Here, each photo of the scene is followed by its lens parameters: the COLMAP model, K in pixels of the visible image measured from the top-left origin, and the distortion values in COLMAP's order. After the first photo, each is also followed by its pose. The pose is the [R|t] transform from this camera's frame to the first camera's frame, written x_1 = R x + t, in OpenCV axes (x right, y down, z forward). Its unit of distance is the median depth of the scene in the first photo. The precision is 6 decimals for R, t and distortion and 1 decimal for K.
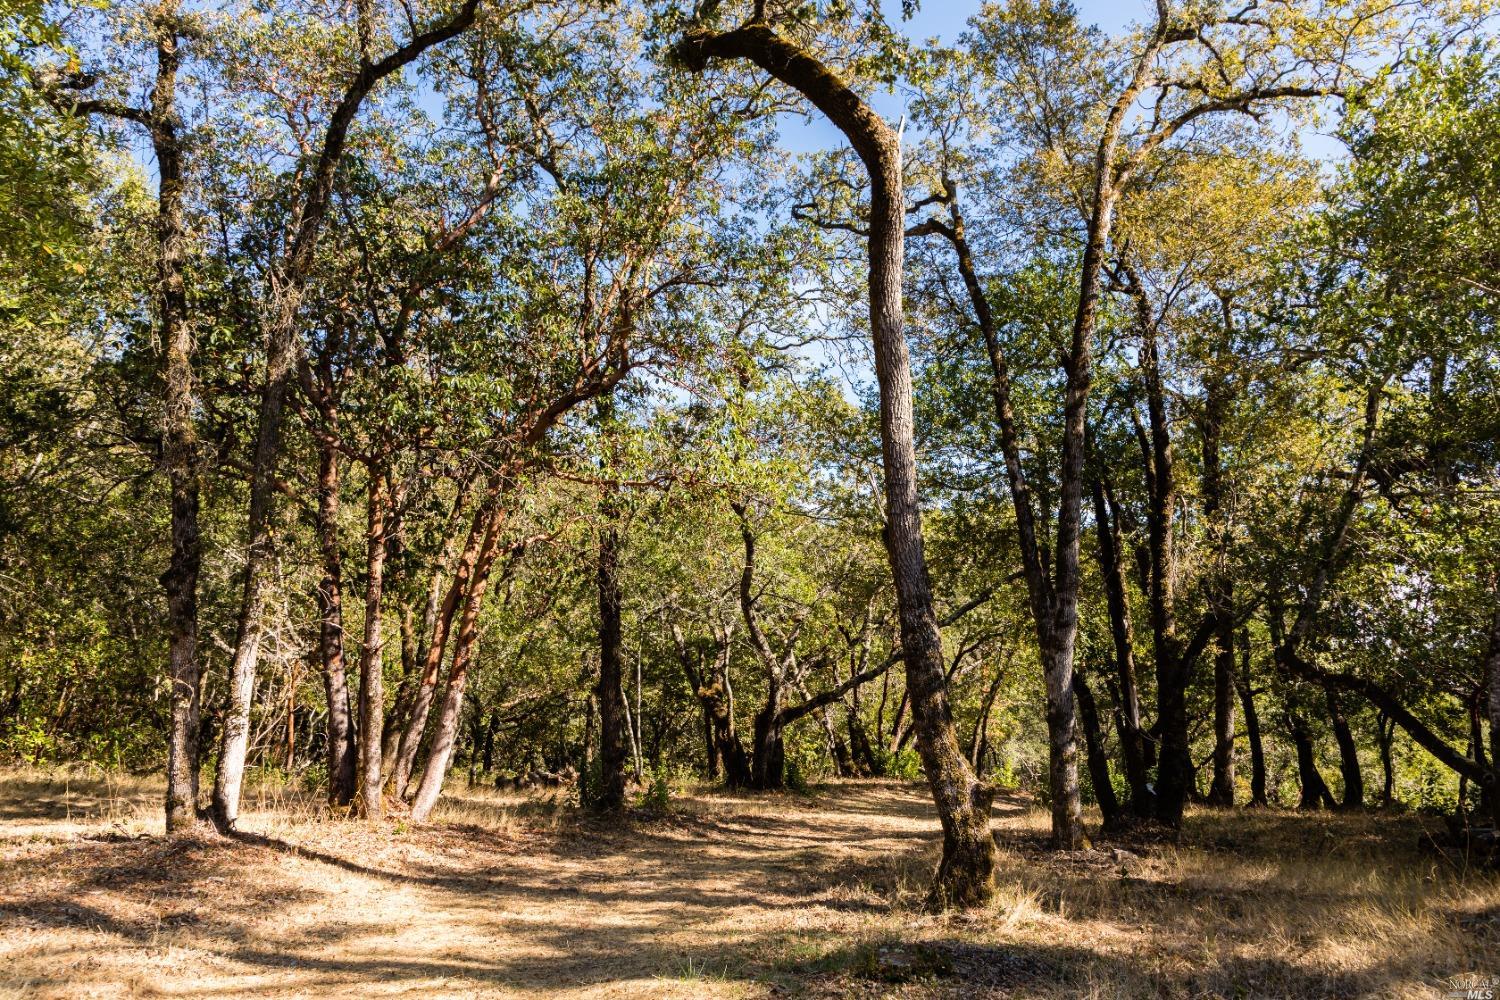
lens RADIAL K [[1020.1, 0, 750.0], [0, 1020.1, 500.0], [0, 0, 1]] dist [0.007617, -0.000788]
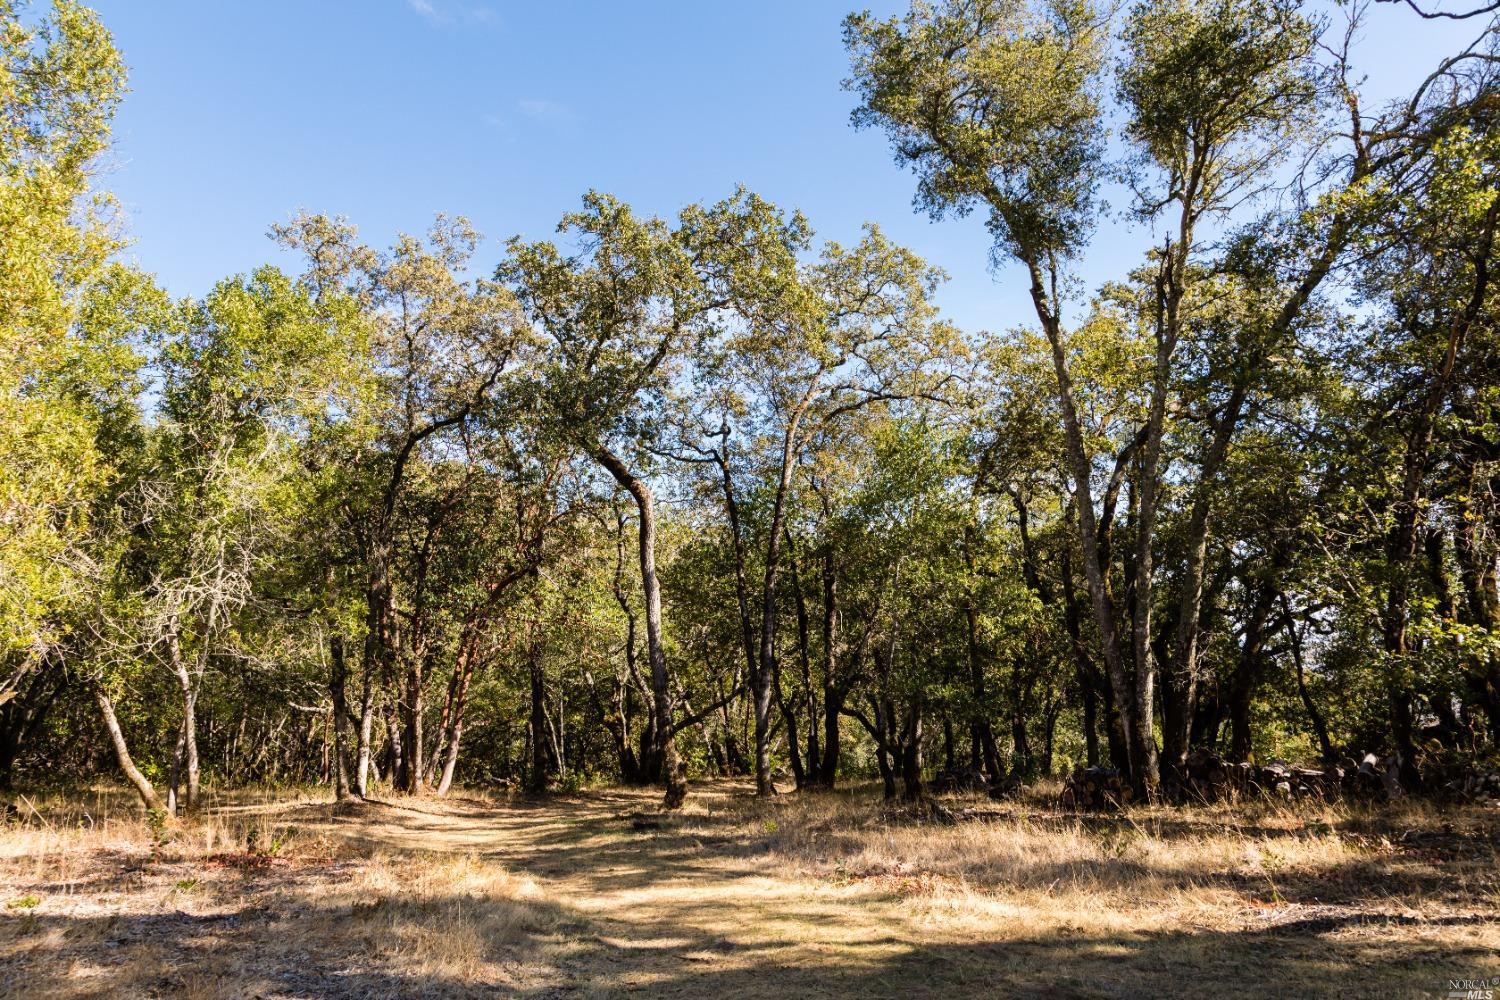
lens RADIAL K [[1066.9, 0, 757.6], [0, 1066.9, 473.0], [0, 0, 1]] dist [0.004555, 0.000207]
pose [[0.997891, -0.025957, 0.059495, 0.180317], [0.027500, 0.999302, -0.025267, -0.241256], [-0.058798, 0.026850, 0.997909, -1.101065]]
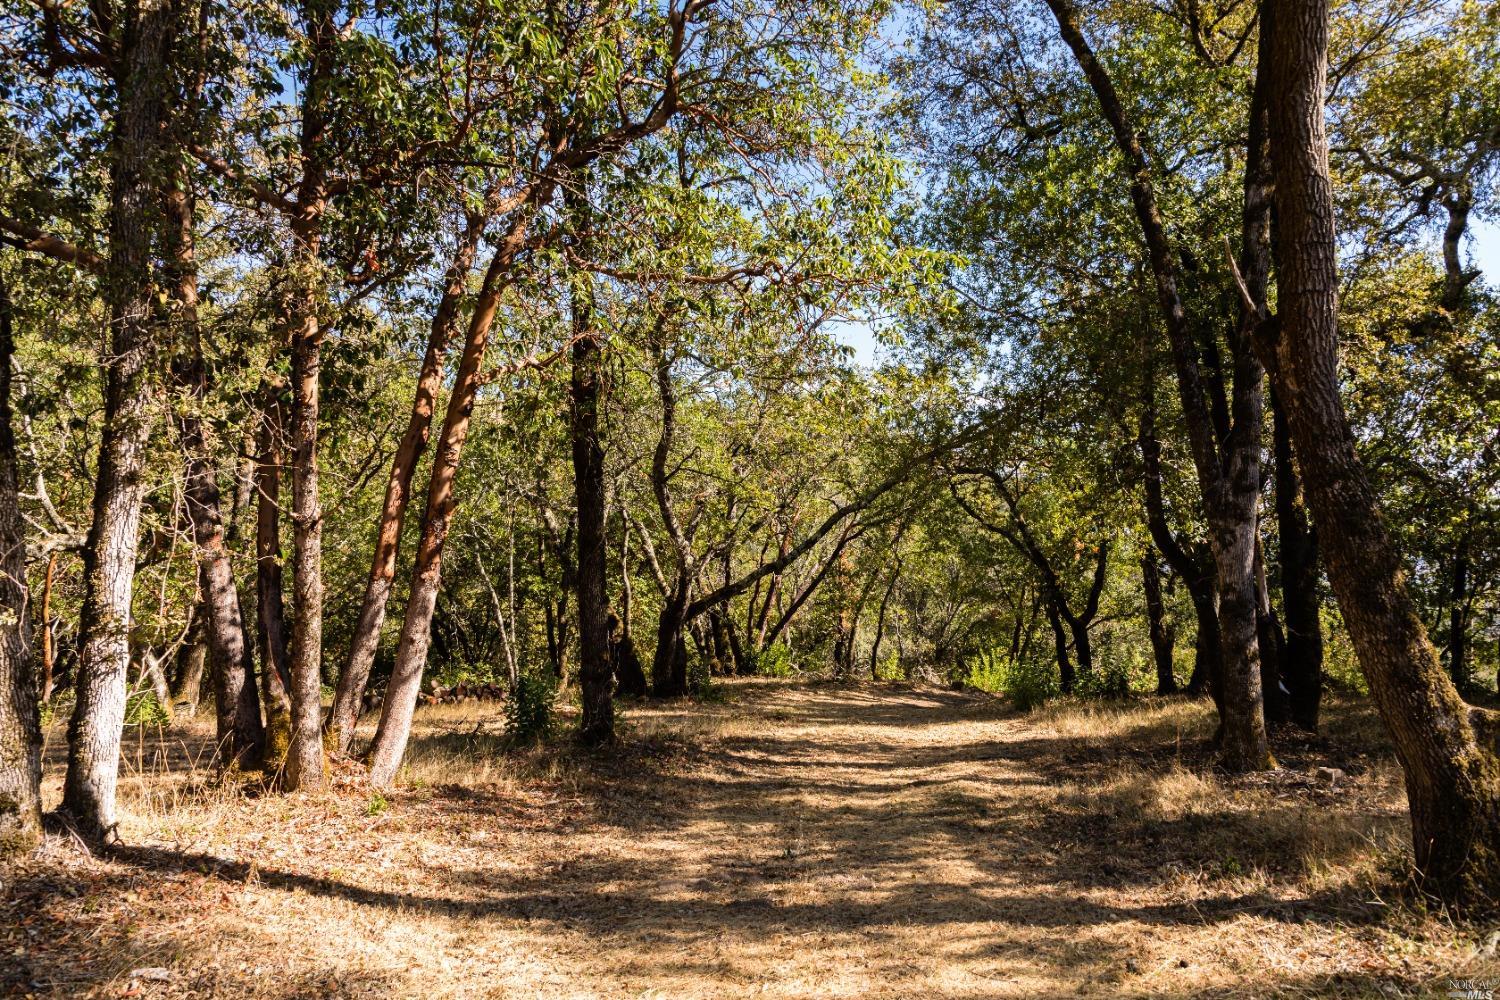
lens RADIAL K [[1020.1, 0, 750.0], [0, 1020.1, 500.0], [0, 0, 1]] dist [0.007617, -0.000788]
pose [[0.970948, 0.001695, 0.239286, -0.244100], [-0.025801, 0.994887, 0.097643, 0.063030], [-0.237897, -0.100980, 0.966027, 0.328529]]
